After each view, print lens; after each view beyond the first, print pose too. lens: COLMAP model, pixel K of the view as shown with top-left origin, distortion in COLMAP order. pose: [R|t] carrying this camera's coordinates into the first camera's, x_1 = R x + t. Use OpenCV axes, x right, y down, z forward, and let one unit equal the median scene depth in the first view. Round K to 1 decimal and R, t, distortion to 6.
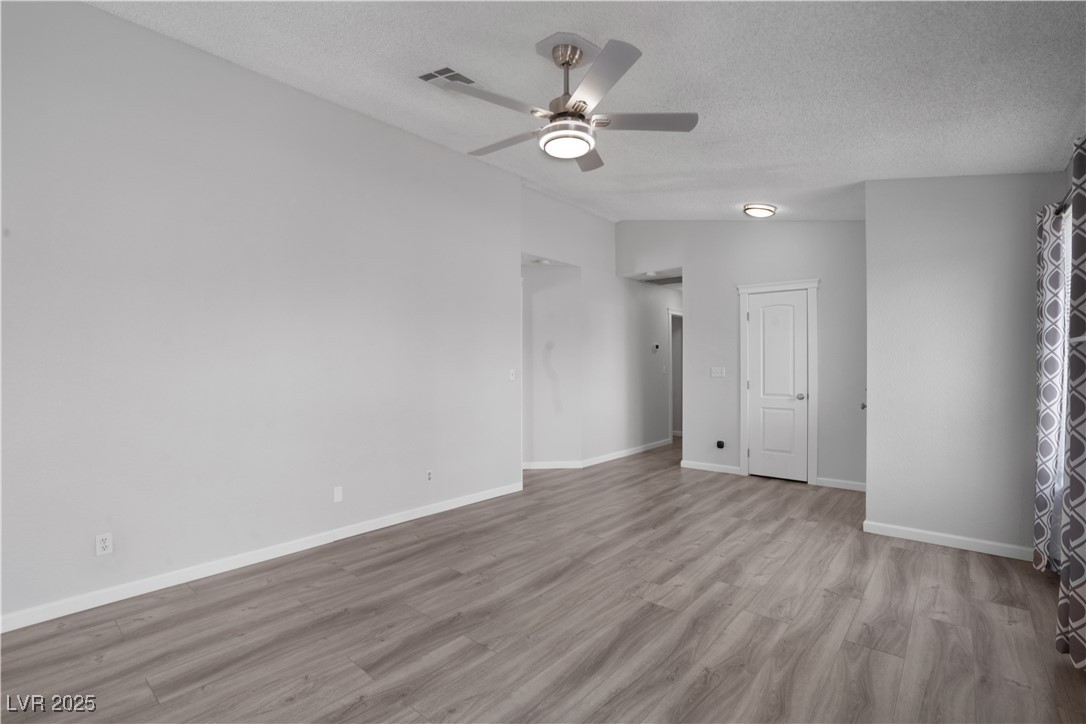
lens RADIAL K [[503.6, 0, 546.8], [0, 503.6, 361.9], [0, 0, 1]] dist [-0.047387, 0.012397]
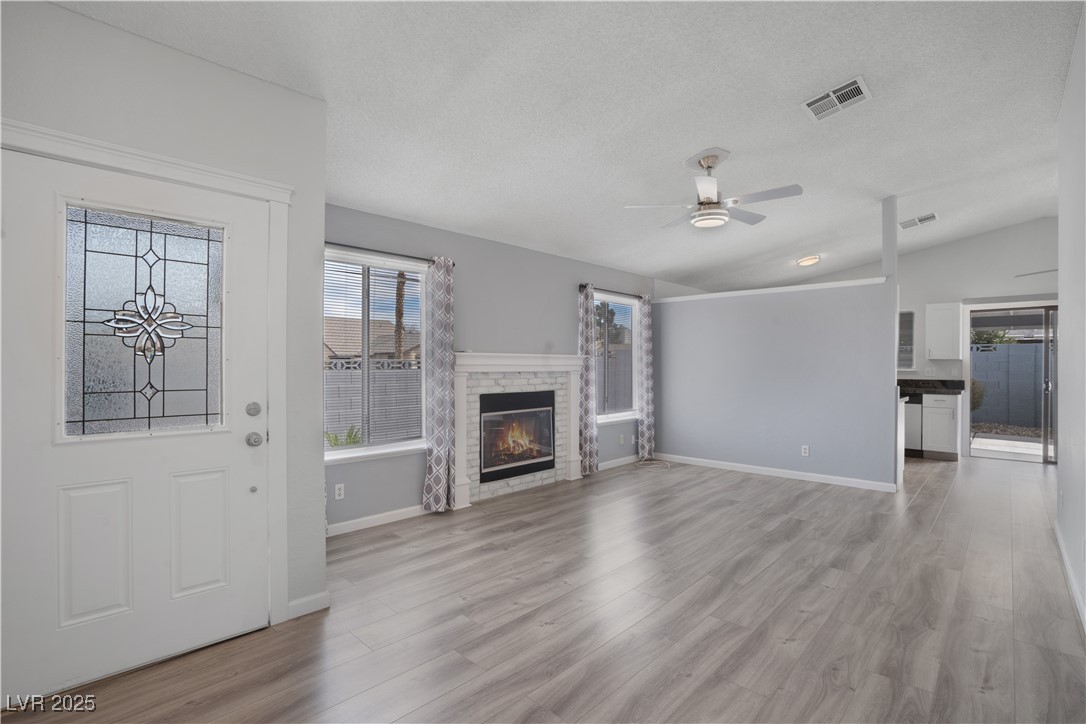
lens RADIAL K [[503.6, 0, 547.1], [0, 503.6, 364.8], [0, 0, 1]] dist [-0.047387, 0.012397]
pose [[-0.998479, -0.002337, 0.055078, 0.364376], [-0.002552, 0.999989, -0.003830, 0.008393], [-0.055068, -0.003964, -0.998475, 2.048636]]
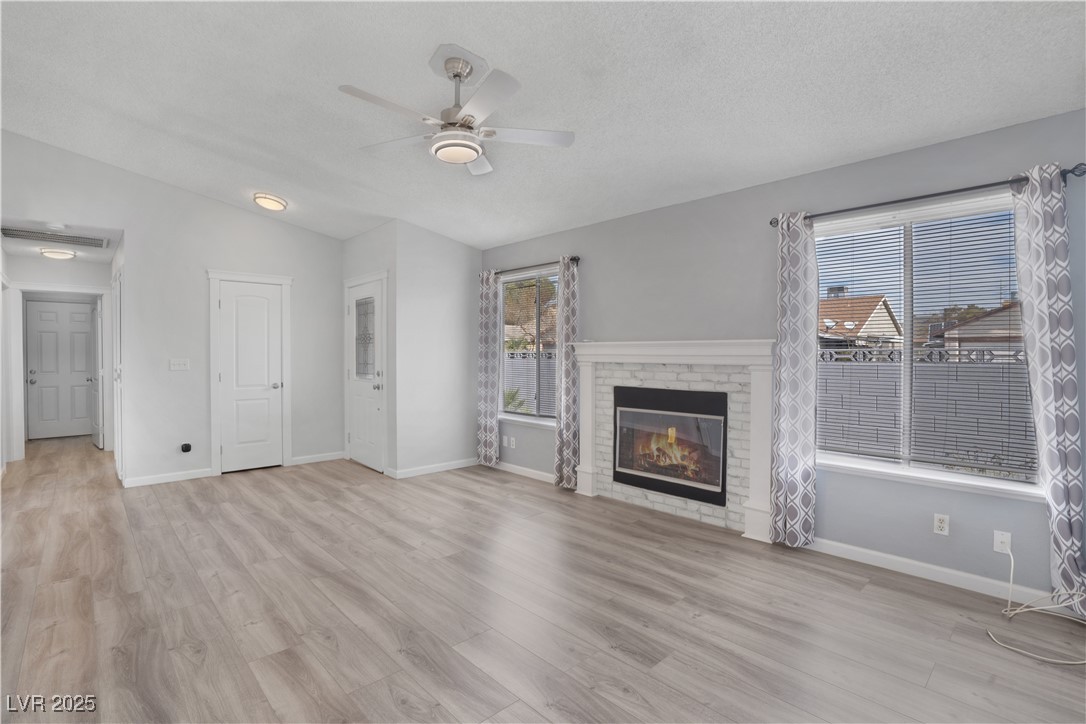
lens RADIAL K [[503.6, 0, 535.1], [0, 503.6, 359.7], [0, 0, 1]] dist [-0.047387, 0.012397]
pose [[0.121402, -0.010302, 0.992550, -0.815340], [-0.003794, 0.999934, 0.010843, 0.001837], [-0.992596, -0.005082, 0.121355, 0.562364]]
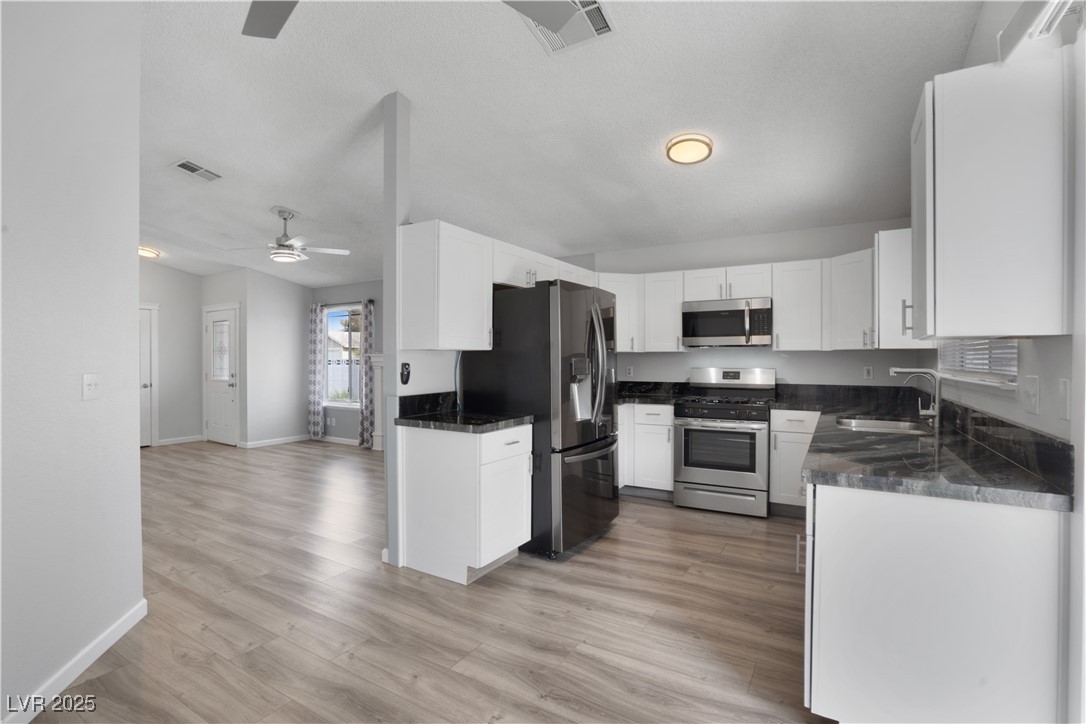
lens RADIAL K [[503.6, 0, 536.6], [0, 503.6, 359.0], [0, 0, 1]] dist [-0.047387, 0.012397]
pose [[-0.153816, 0.000337, 0.988099, -1.780198], [-0.001178, 0.999999, -0.000525, -0.010014], [-0.988099, -0.001245, -0.153815, 0.214106]]
